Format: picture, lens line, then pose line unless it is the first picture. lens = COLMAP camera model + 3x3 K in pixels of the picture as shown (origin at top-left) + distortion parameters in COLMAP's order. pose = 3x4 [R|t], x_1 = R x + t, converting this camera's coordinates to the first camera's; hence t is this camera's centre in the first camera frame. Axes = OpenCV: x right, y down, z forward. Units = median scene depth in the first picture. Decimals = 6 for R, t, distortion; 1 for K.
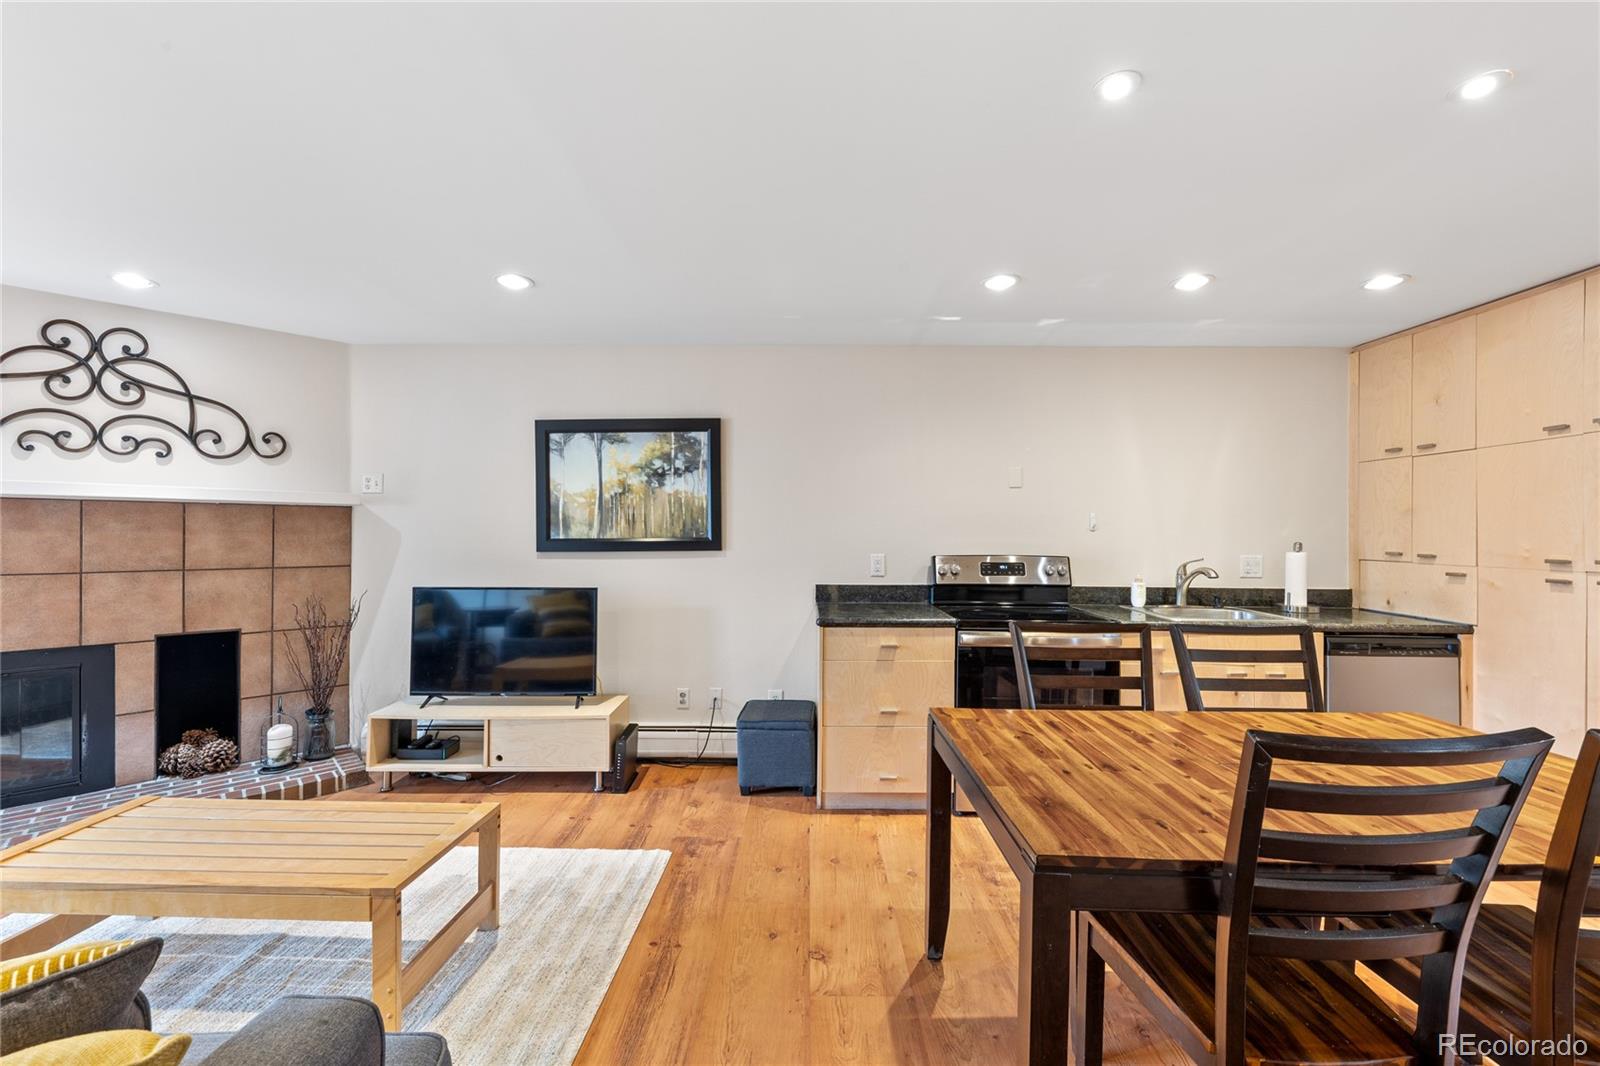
lens RADIAL K [[639.2, 0, 799.6], [0, 639.2, 530.3], [0, 0, 1]] dist [0.005359, -0.000776]
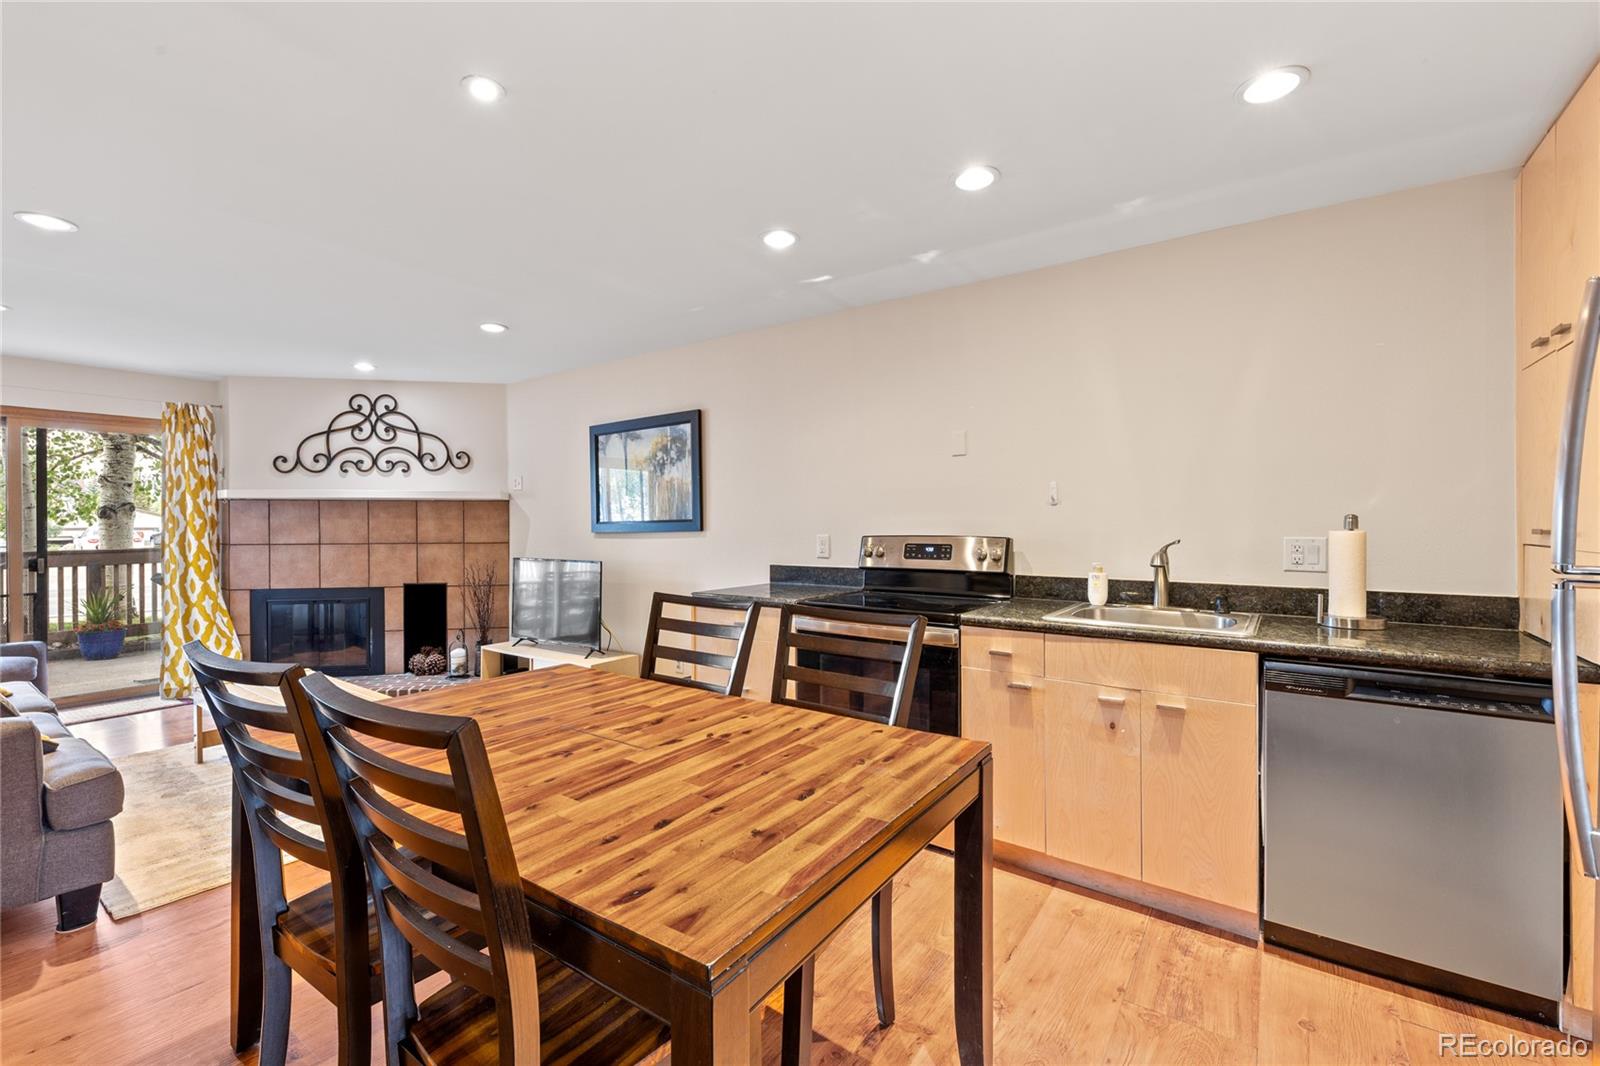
lens RADIAL K [[669.8, 0, 803.4], [0, 669.8, 527.7], [0, 0, 1]] dist [0.009753, -0.005334]
pose [[0.825929, -0.004954, -0.563753, 0.738009], [0.009254, 0.999946, 0.004771, 0.024455], [0.563699, -0.009157, 0.825930, 0.174871]]
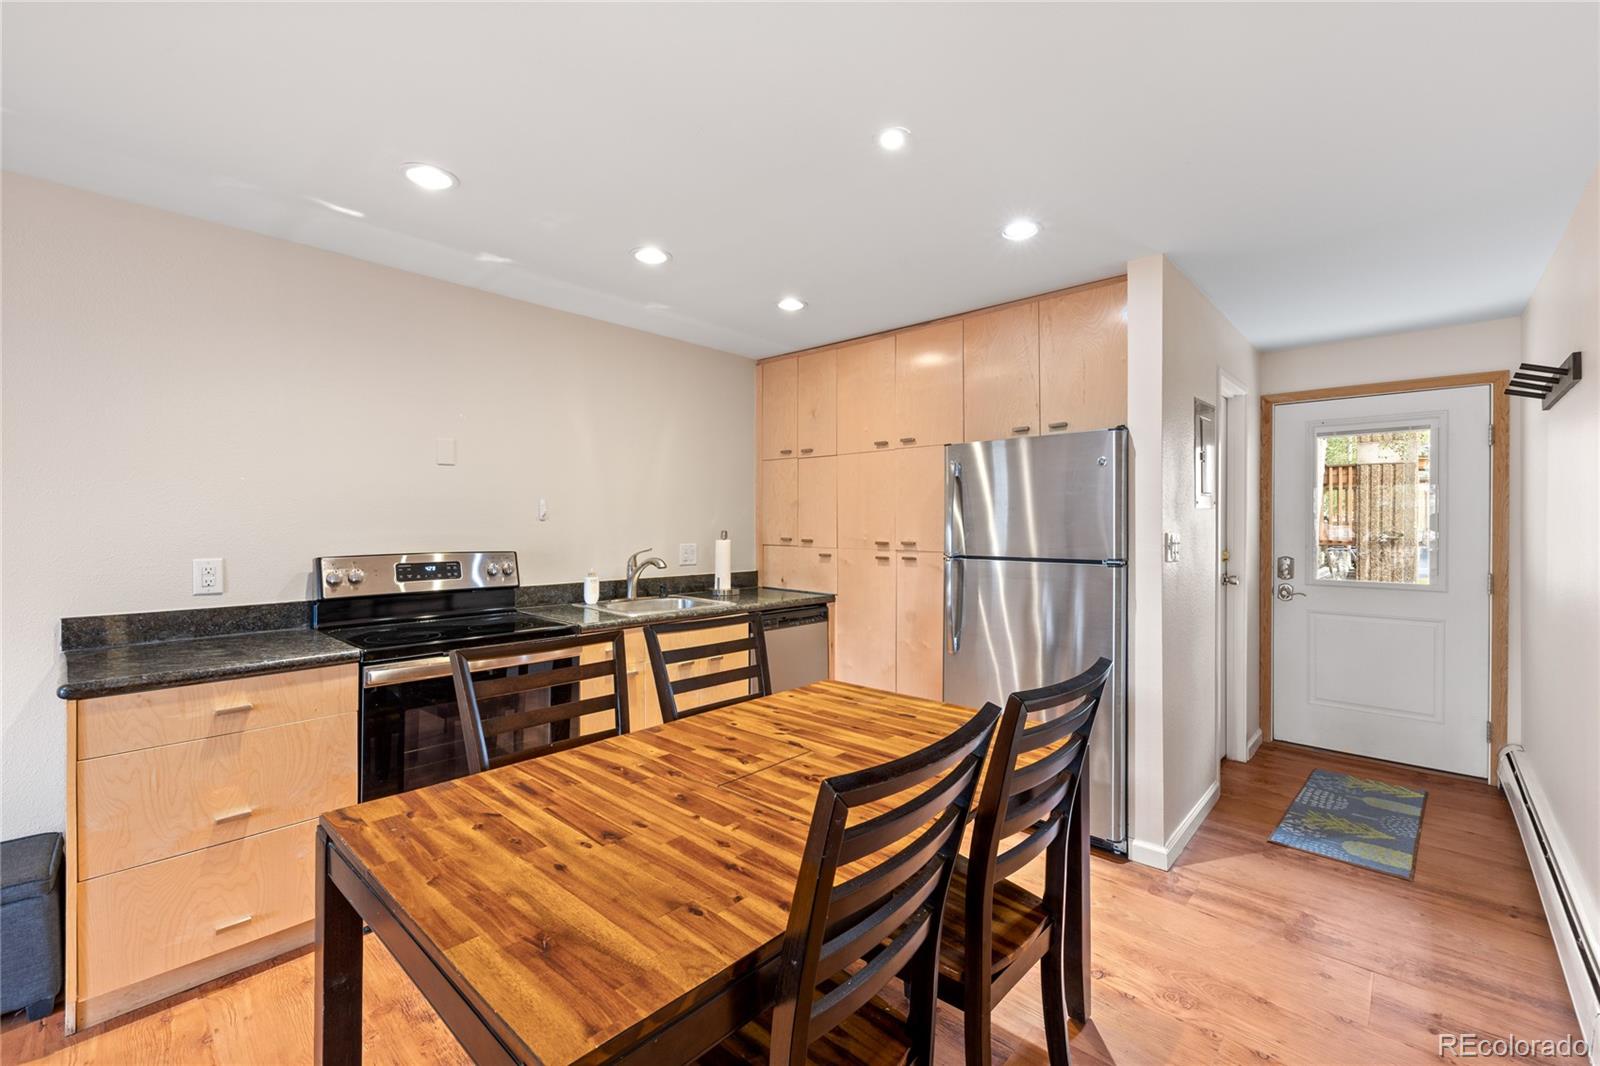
lens RADIAL K [[669.8, 0, 804.2], [0, 669.8, 524.4], [0, 0, 1]] dist [0.009753, -0.005334]
pose [[0.666892, -0.007109, 0.745121, 0.023112], [-0.000770, 0.999947, 0.010229, -0.003775], [-0.745154, -0.007395, 0.666851, 0.149146]]
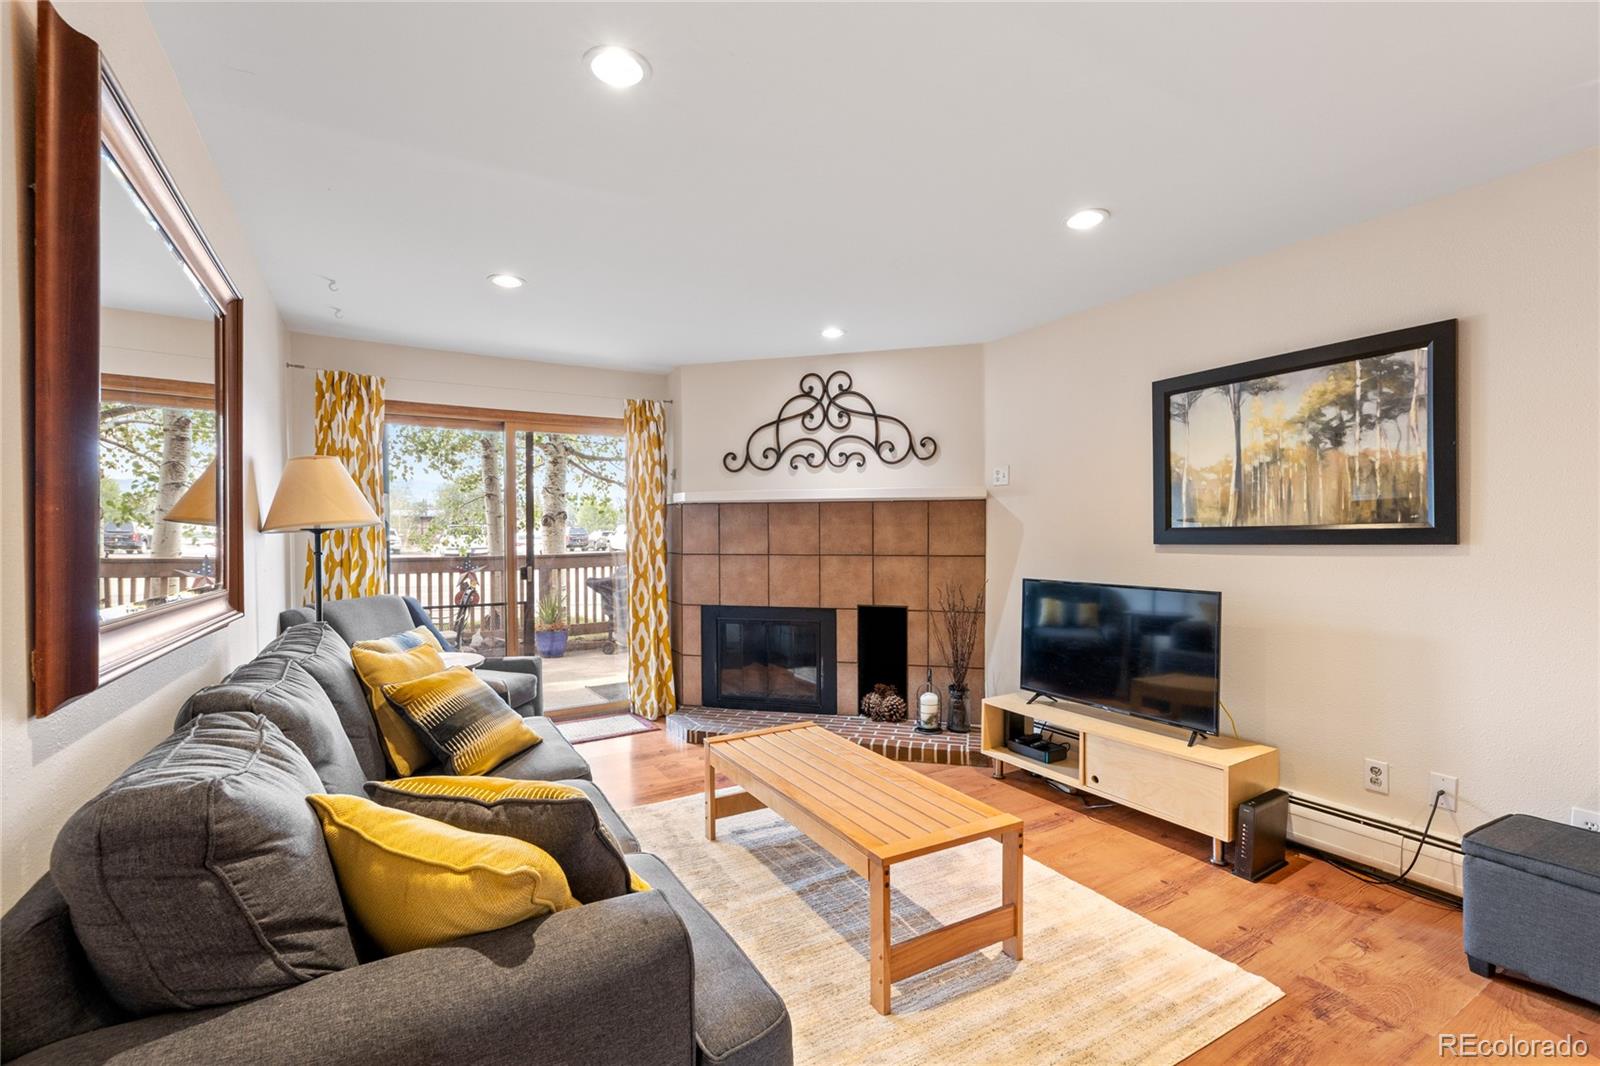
lens RADIAL K [[698.8, 0, 794.0], [0, 698.8, 545.5], [0, 0, 1]] dist [0.011606, -0.003521]
pose [[0.515669, 0.010269, -0.856726, 0.130845], [0.008387, 0.999820, 0.017032, 0.018175], [0.856747, -0.015968, 0.515490, 0.161397]]
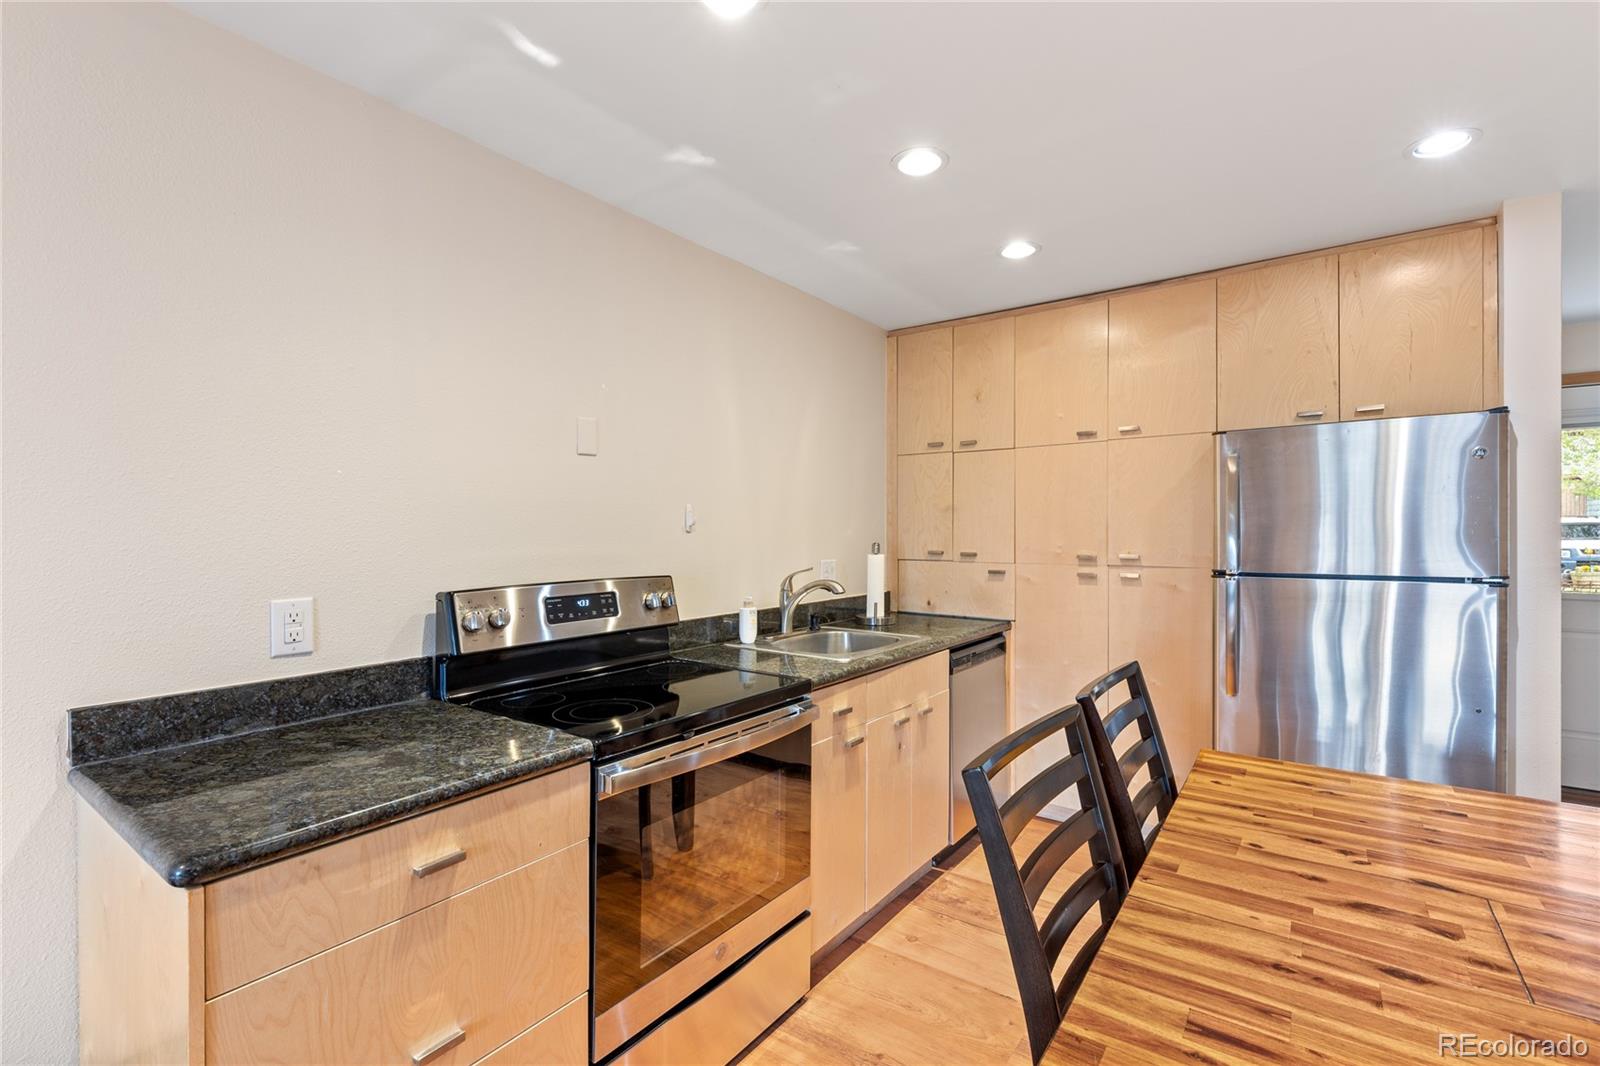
lens RADIAL K [[713.8, 0, 804.8], [0, 713.8, 533.9], [0, 0, 1]] dist [0.010040, -0.003531]
pose [[0.578938, -0.014032, 0.815251, -0.059949], [0.004784, 0.999893, 0.013813, -0.007456], [-0.815357, -0.004097, 0.578944, 0.547772]]
